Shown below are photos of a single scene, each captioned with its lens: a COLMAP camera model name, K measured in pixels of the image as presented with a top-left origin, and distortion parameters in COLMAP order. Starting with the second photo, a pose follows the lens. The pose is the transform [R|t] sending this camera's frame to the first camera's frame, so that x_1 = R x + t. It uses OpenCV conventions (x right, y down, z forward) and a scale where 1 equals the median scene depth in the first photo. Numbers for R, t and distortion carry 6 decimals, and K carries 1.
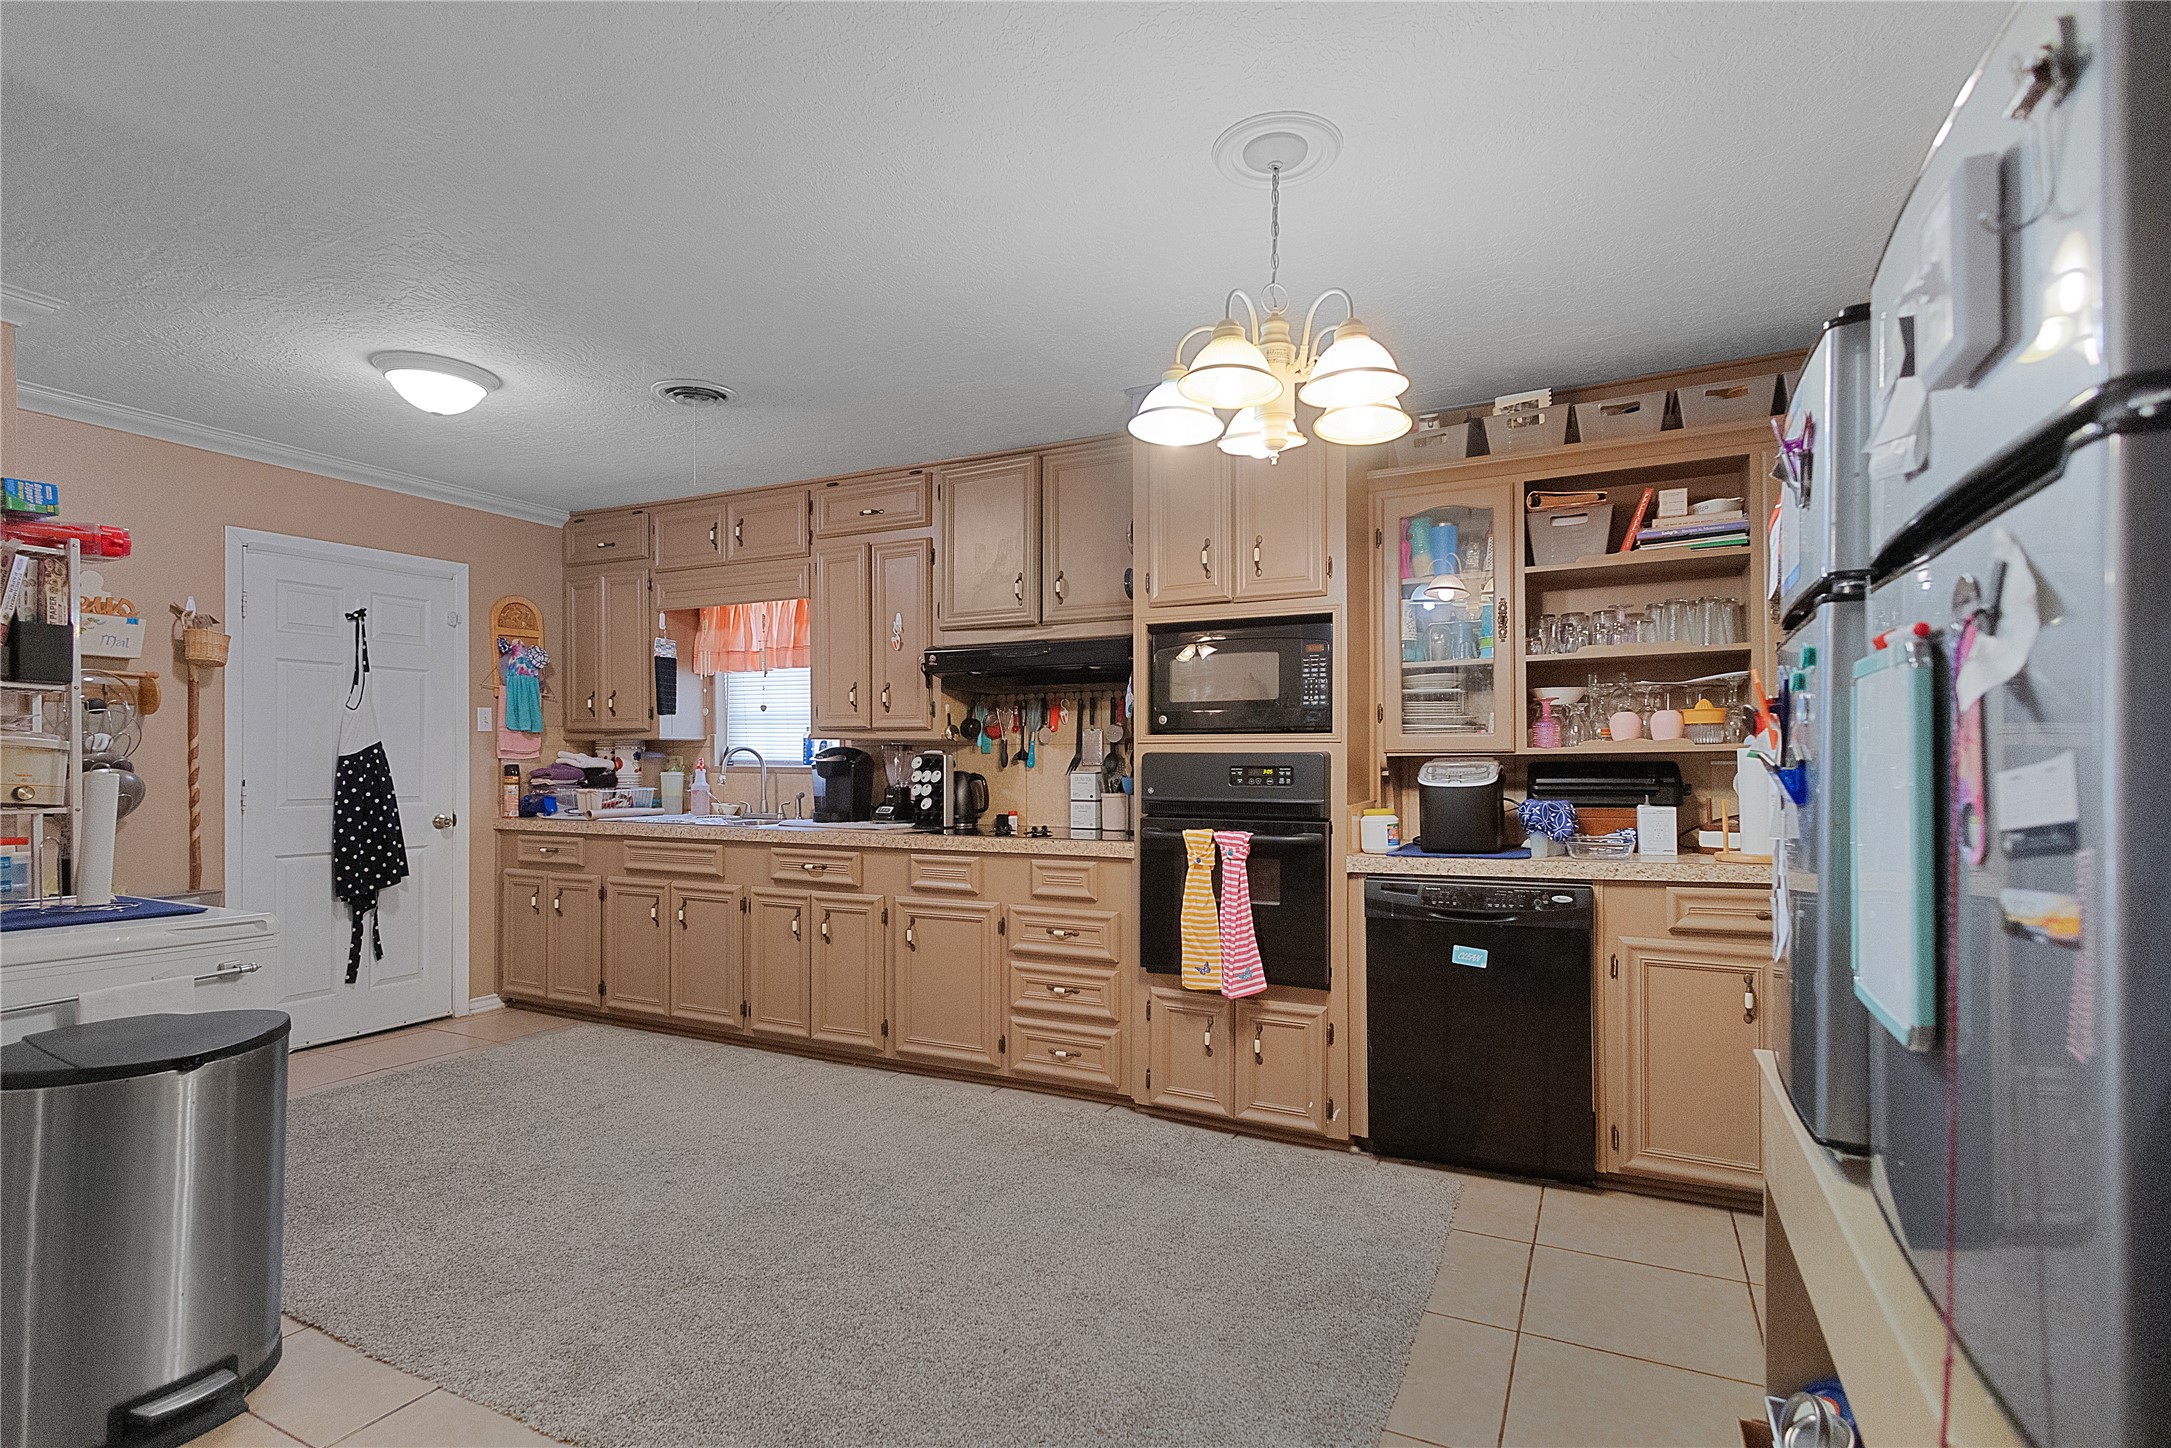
lens RADIAL K [[1075.5, 0, 1109.5], [0, 1075.5, 762.2], [0, 0, 1]] dist [-0.003348, -0.000194]
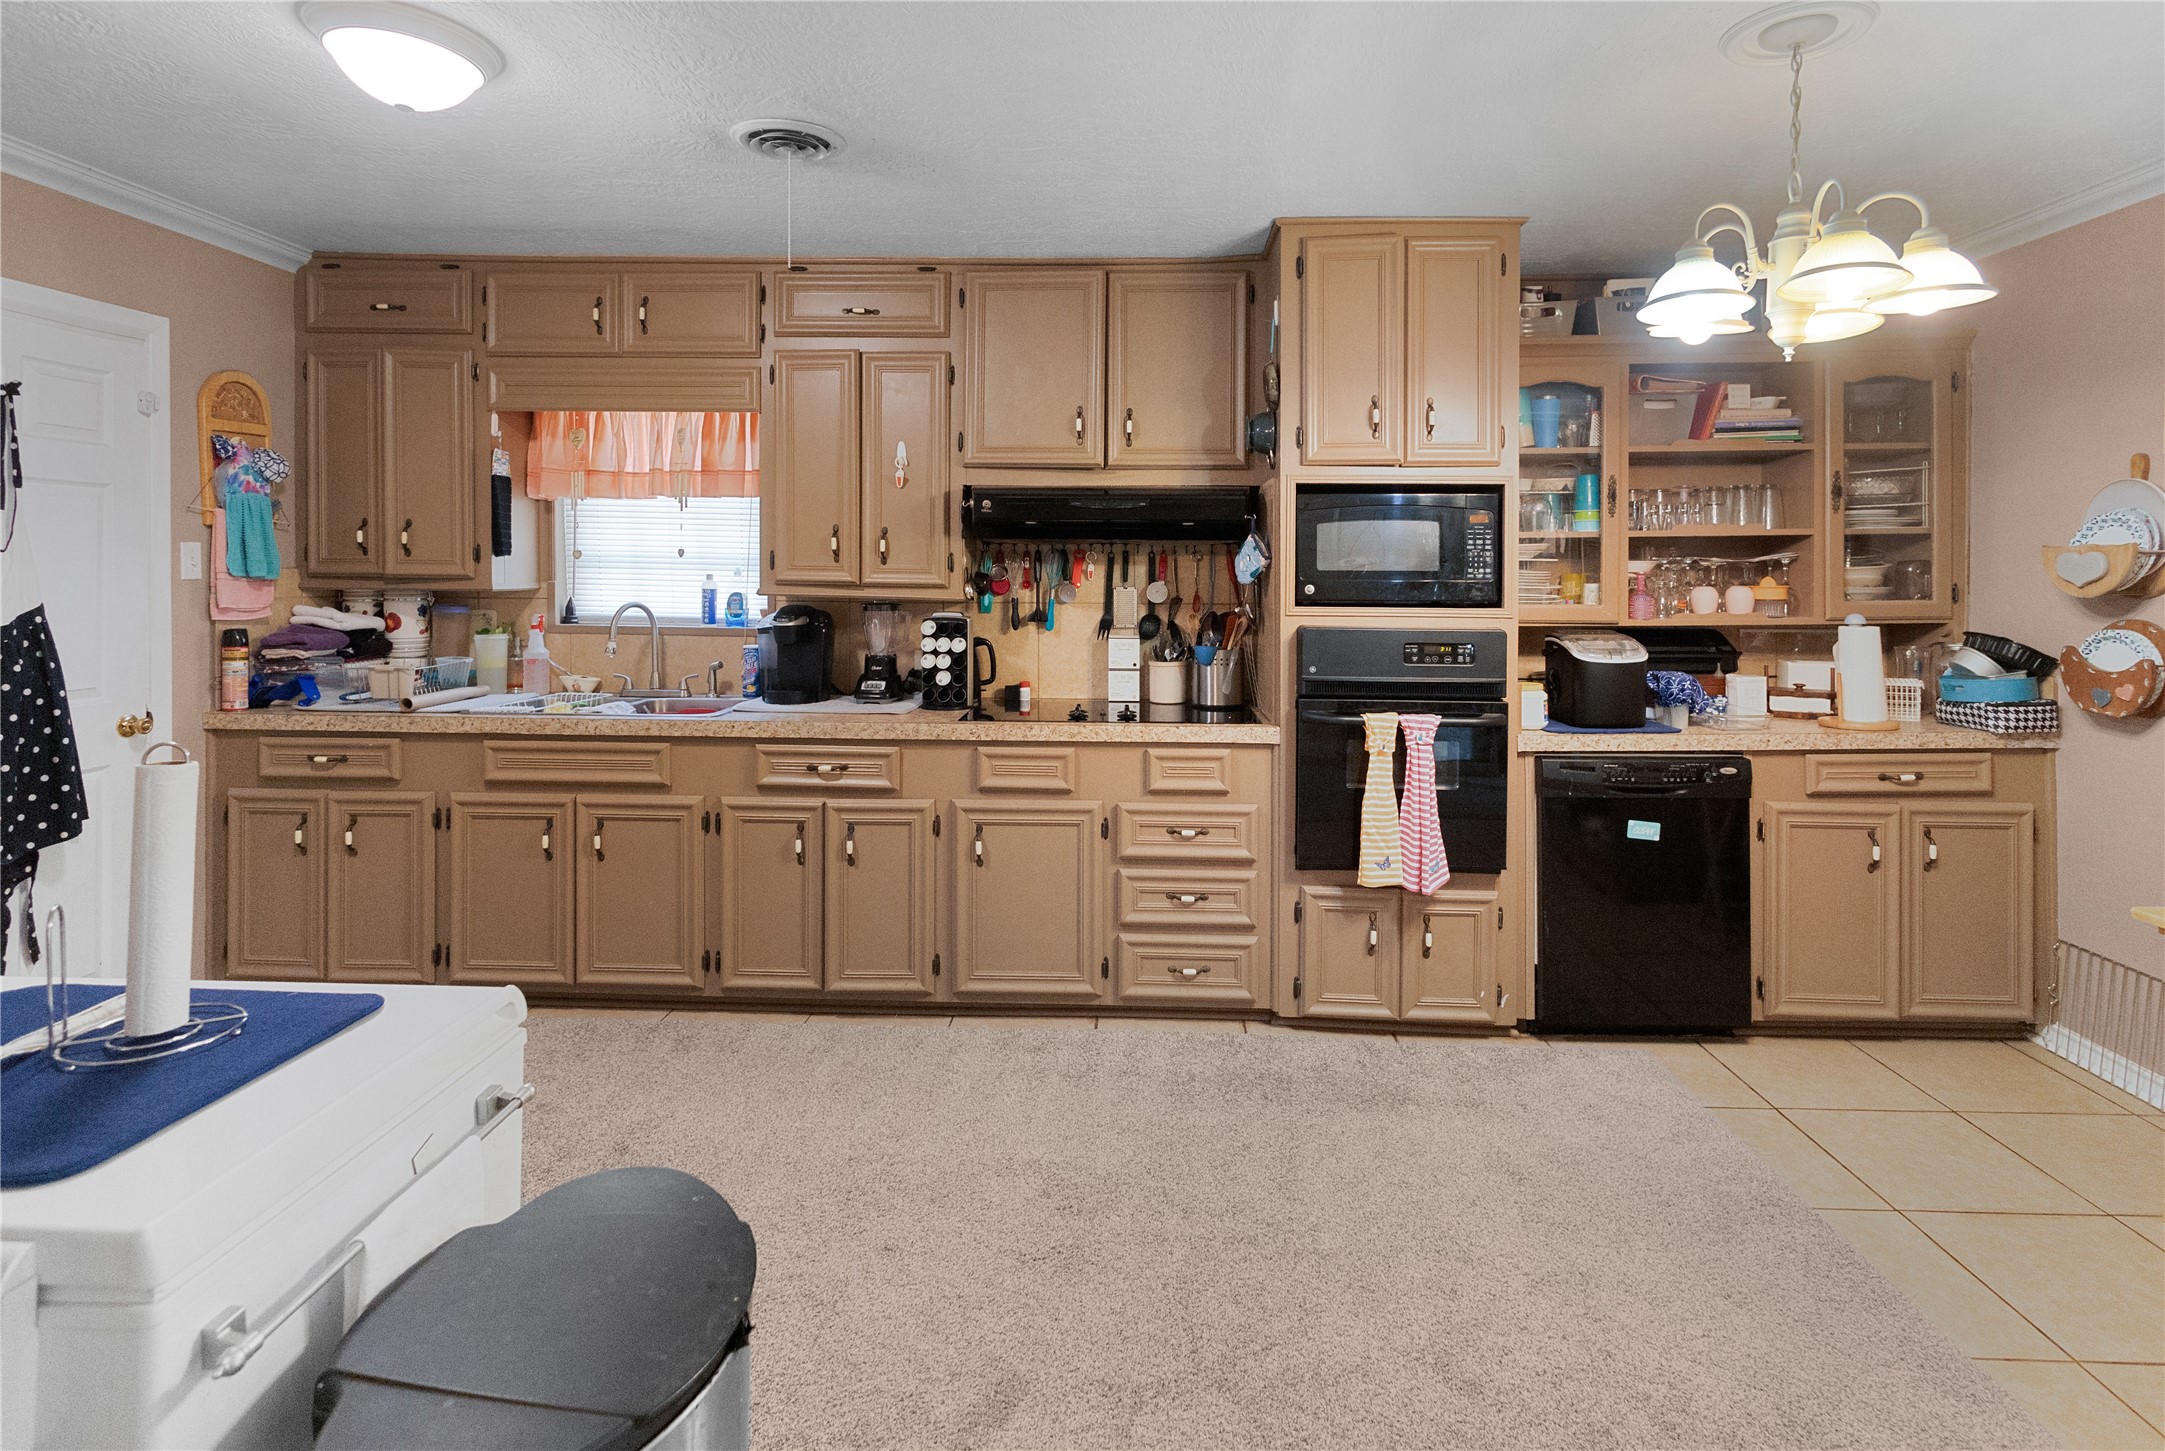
lens RADIAL K [[1111.5, 0, 1081.2], [0, 1111.5, 569.9], [0, 0, 1]] dist [-0.000111, 0.001247]
pose [[0.906693, 0.006550, 0.421741, -0.461876], [-0.009471, 0.999943, 0.004832, -0.052017], [-0.421685, -0.008375, 0.906704, 0.206106]]
